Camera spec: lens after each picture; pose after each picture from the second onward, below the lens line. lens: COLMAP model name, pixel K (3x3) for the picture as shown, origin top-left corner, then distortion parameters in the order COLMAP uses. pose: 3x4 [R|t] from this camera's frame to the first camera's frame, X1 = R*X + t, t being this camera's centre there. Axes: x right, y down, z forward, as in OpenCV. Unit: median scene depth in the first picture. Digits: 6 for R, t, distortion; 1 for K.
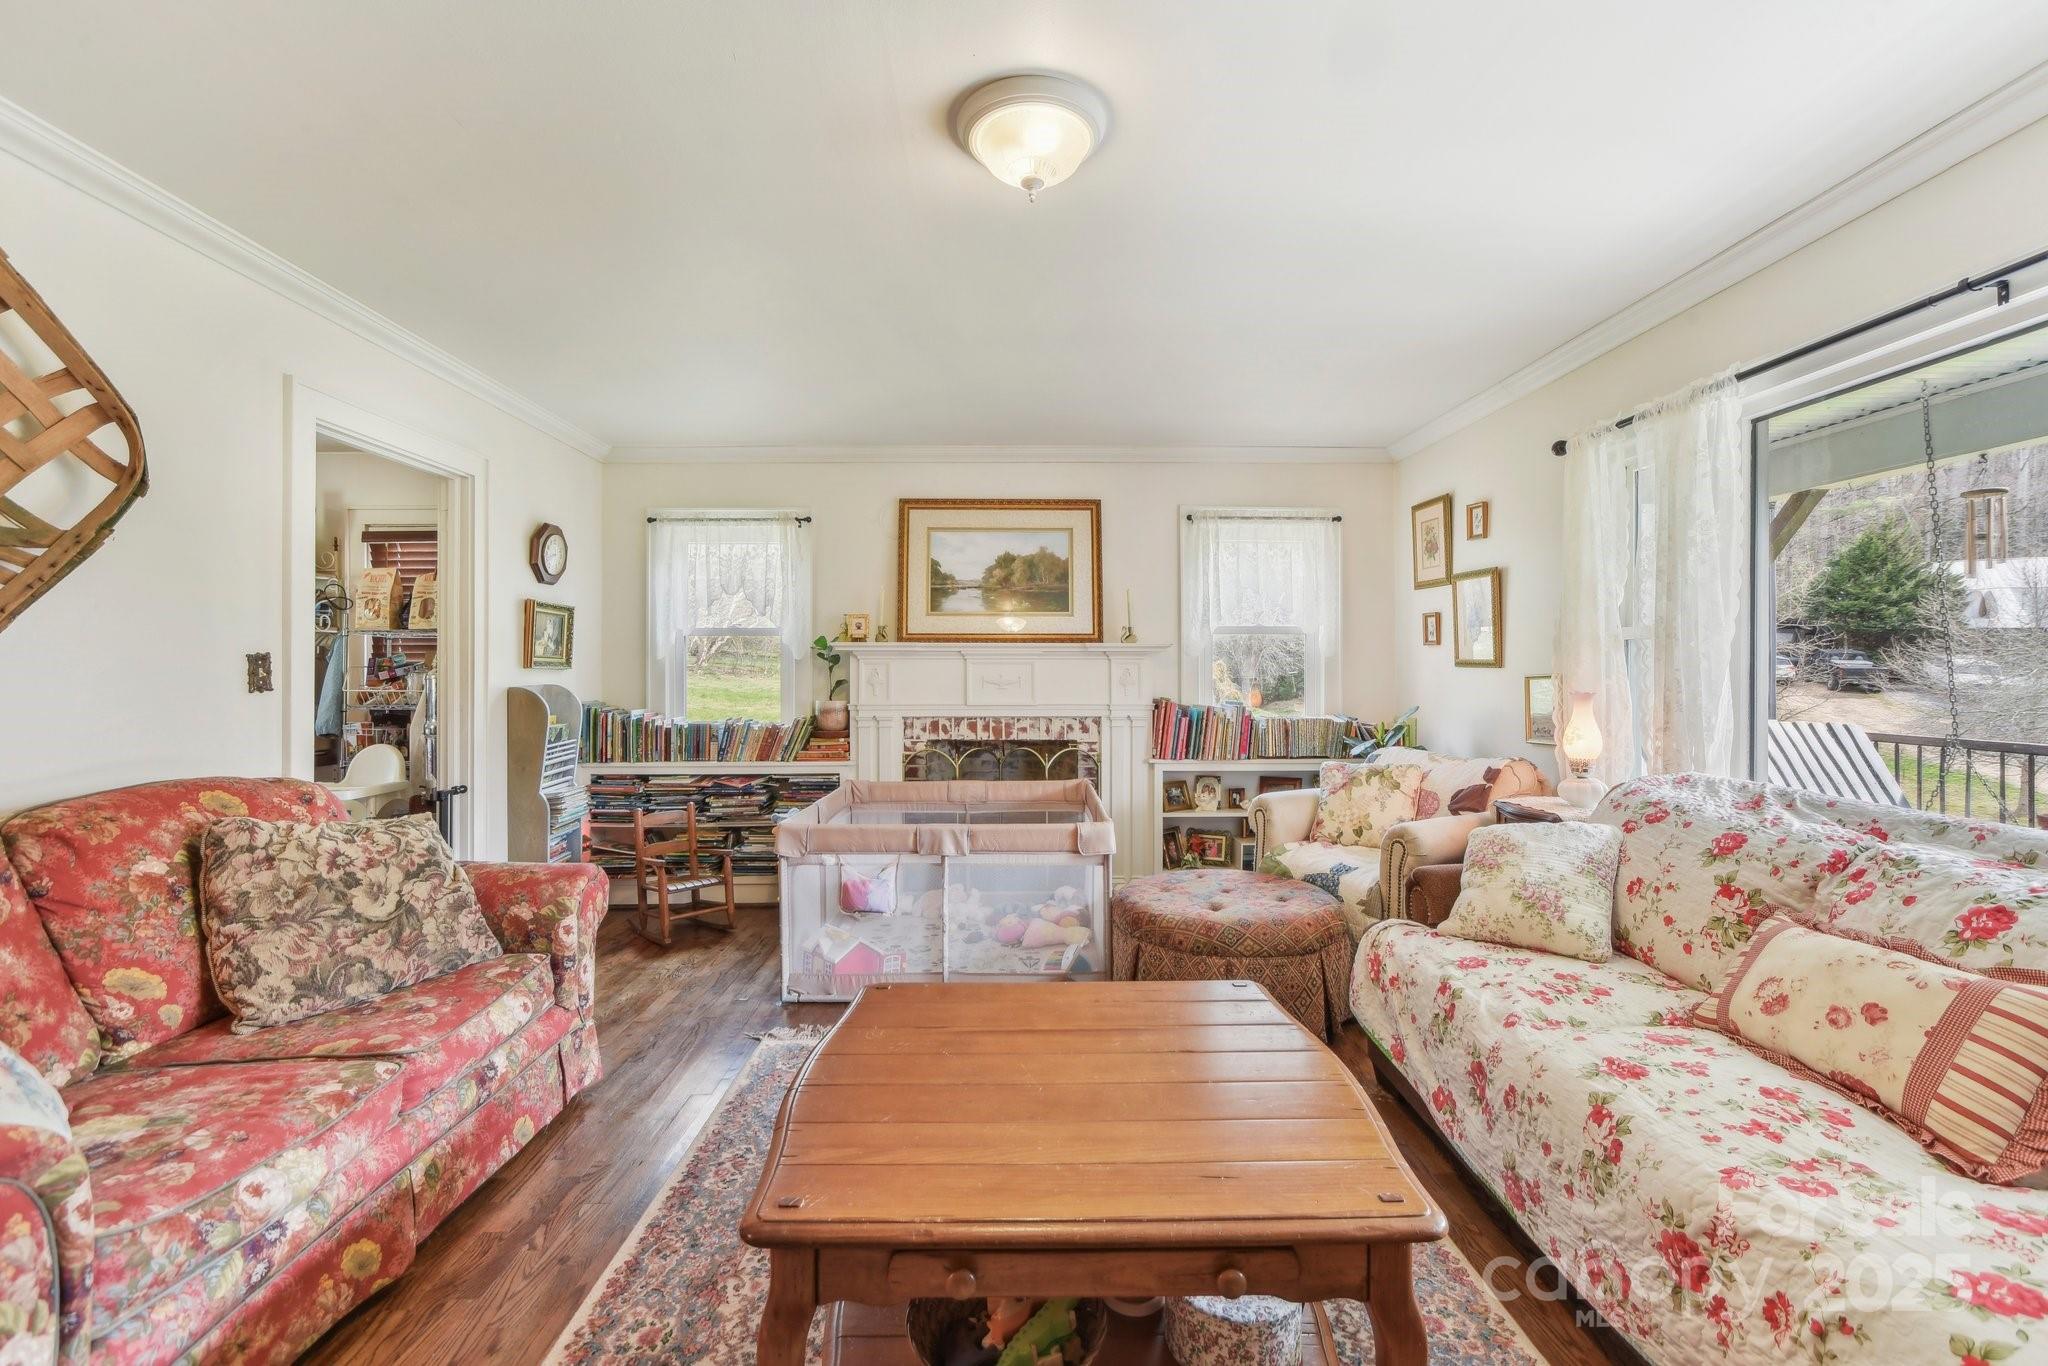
lens RADIAL K [[893.7, 0, 1024.3], [0, 893.7, 663.1], [0, 0, 1]] dist [-0.016945, 0.011278]
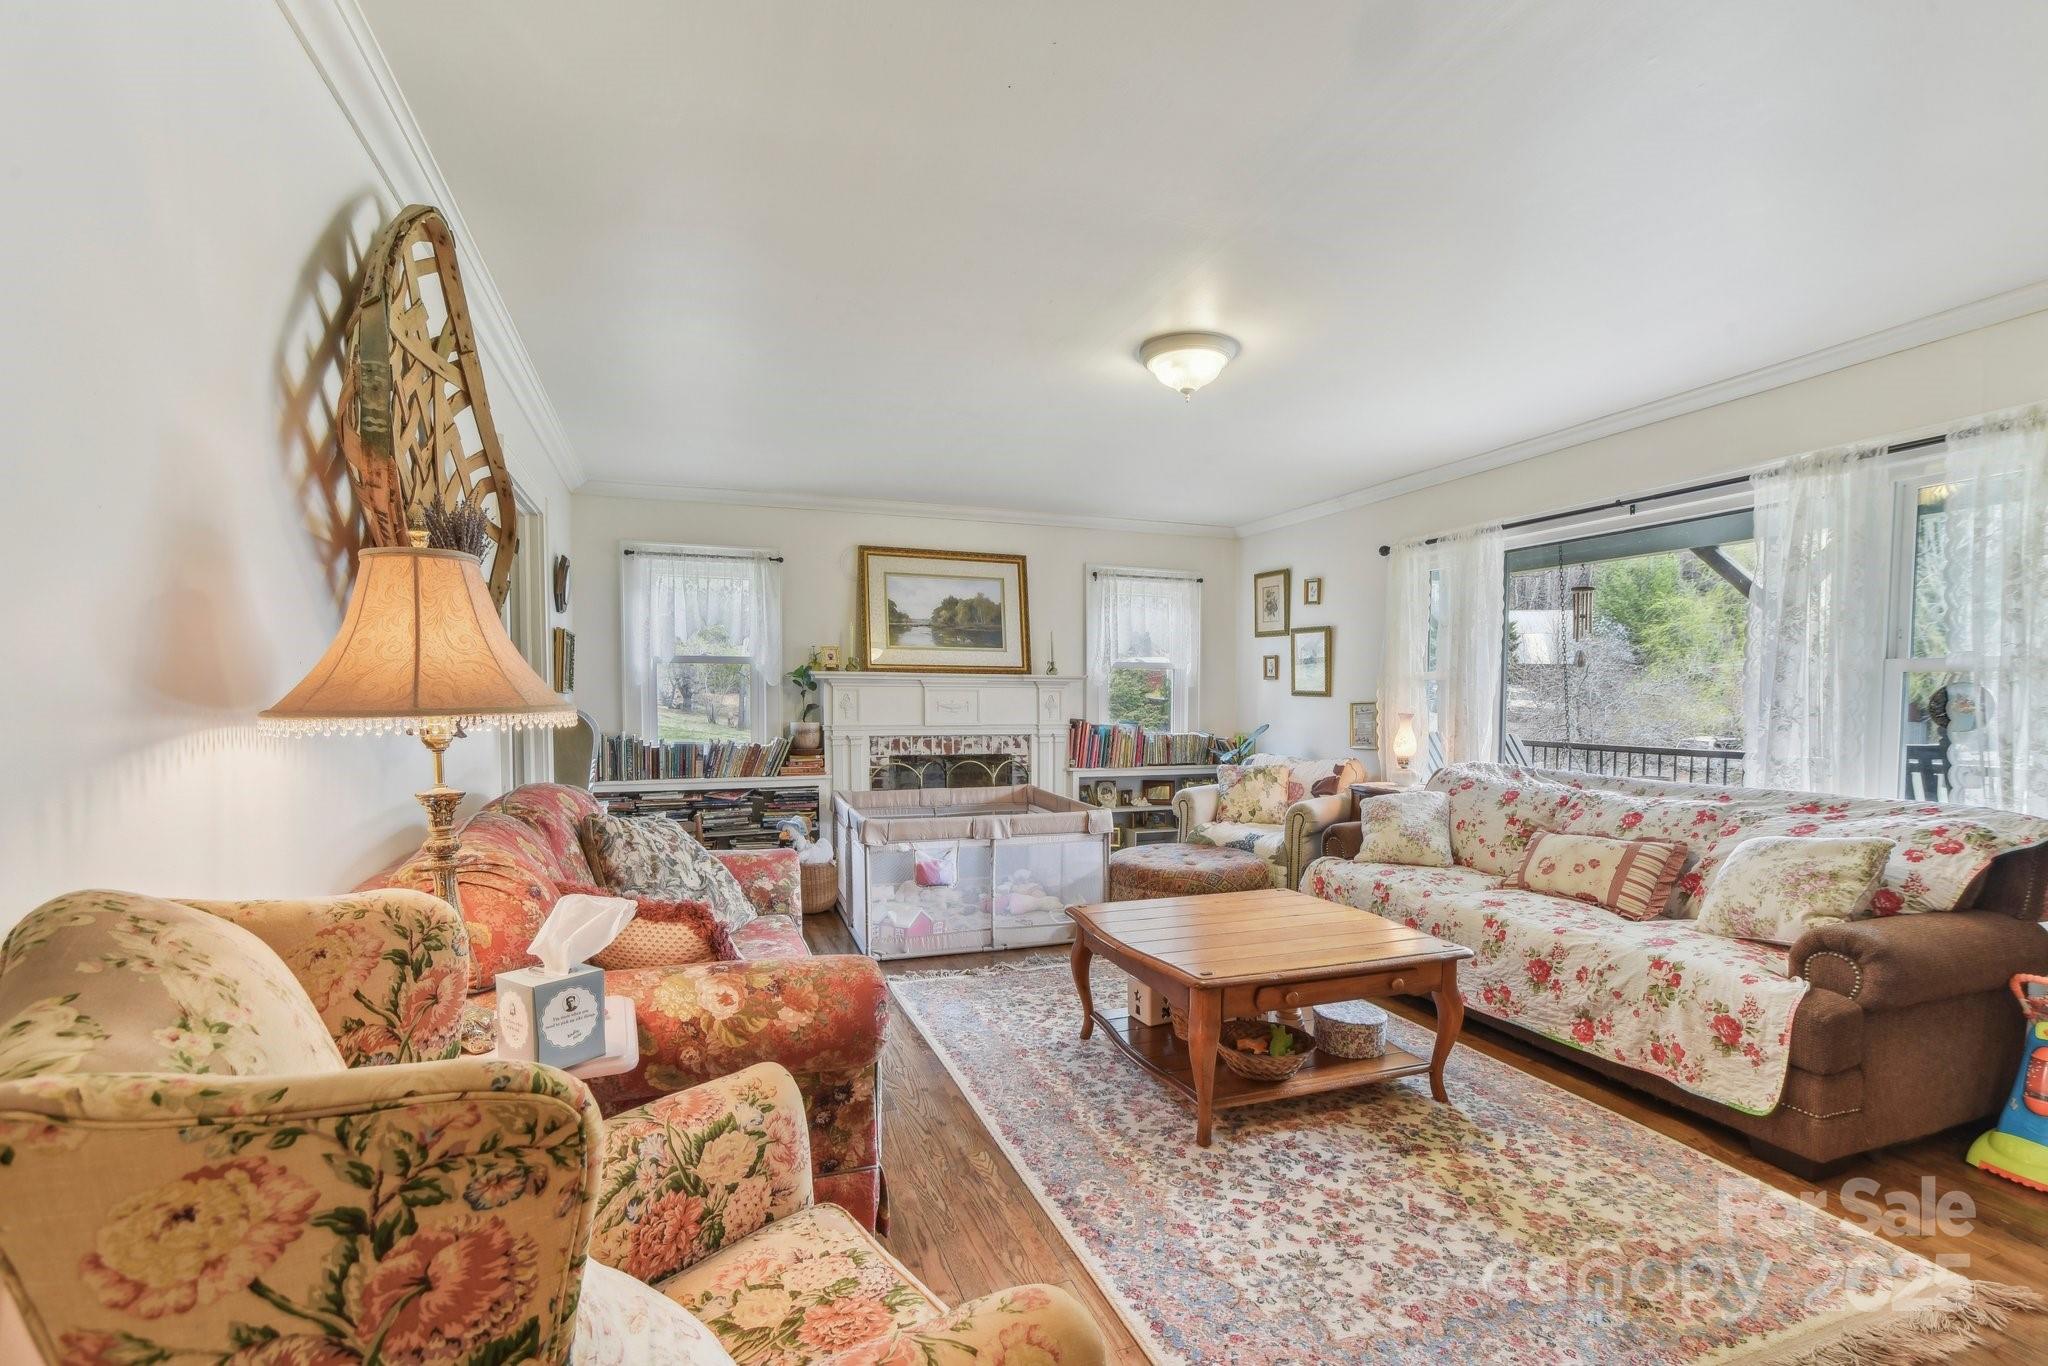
lens RADIAL K [[914.4, 0, 1037.4], [0, 914.4, 720.6], [0, 0, 1]] dist [-0.013642, -0.000041]
pose [[0.944878, -0.003715, 0.327401, -0.323567], [-0.008480, 0.999322, 0.035814, -0.004253], [-0.327312, -0.036616, 0.944206, -0.192900]]
